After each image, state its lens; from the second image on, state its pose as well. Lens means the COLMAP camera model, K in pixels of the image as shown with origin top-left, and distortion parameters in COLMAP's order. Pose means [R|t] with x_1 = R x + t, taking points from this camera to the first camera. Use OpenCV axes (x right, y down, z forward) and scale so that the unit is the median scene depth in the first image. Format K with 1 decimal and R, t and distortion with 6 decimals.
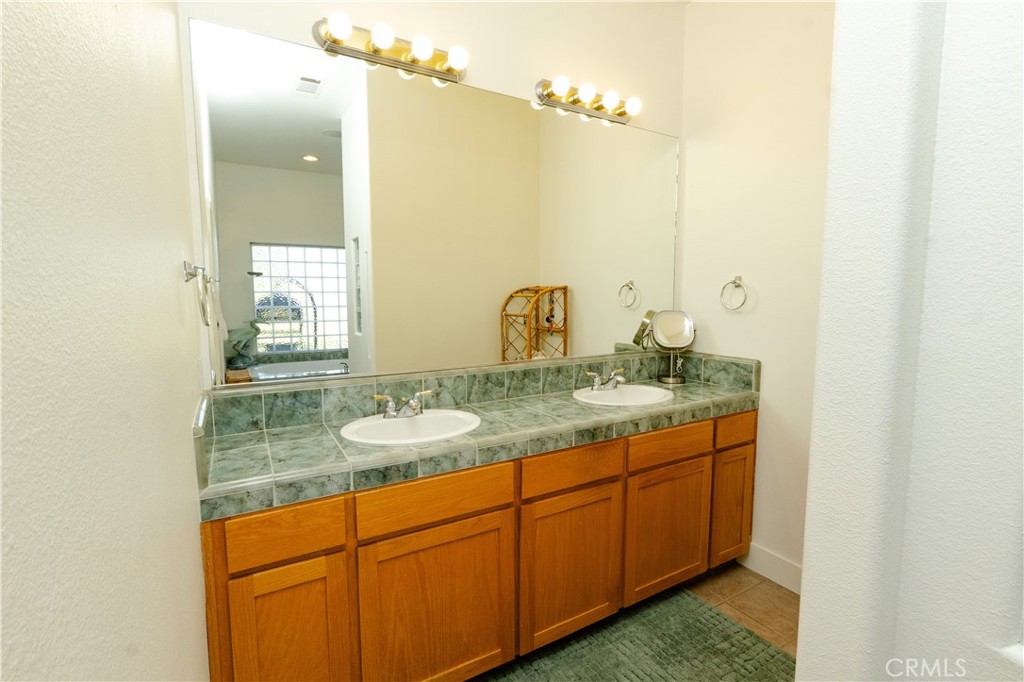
lens RADIAL K [[469.3, 0, 509.8], [0, 469.3, 339.9], [0, 0, 1]] dist [-0.015362, 0.003503]
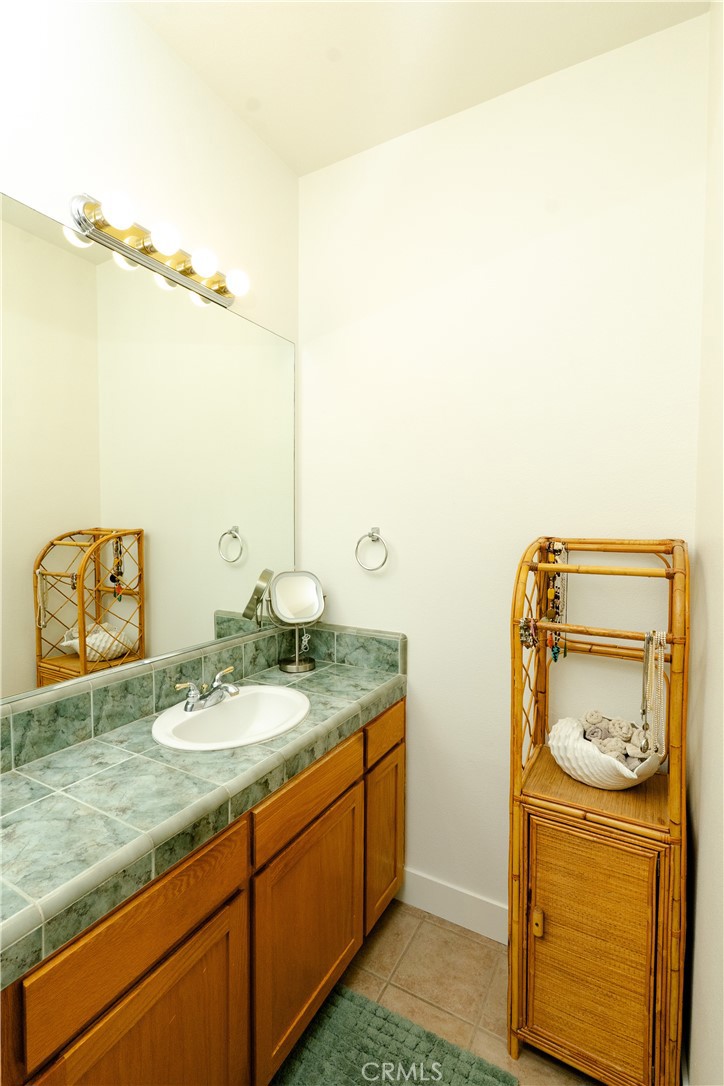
lens RADIAL K [[497.7, 0, 363.5], [0, 497.7, 540.1], [0, 0, 1]] dist [-0.015362, 0.003503]
pose [[0.863011, -0.012657, 0.505027, 0.049201], [0.041978, 0.998026, -0.046722, -0.078022], [-0.503439, 0.061521, 0.861838, 0.295371]]
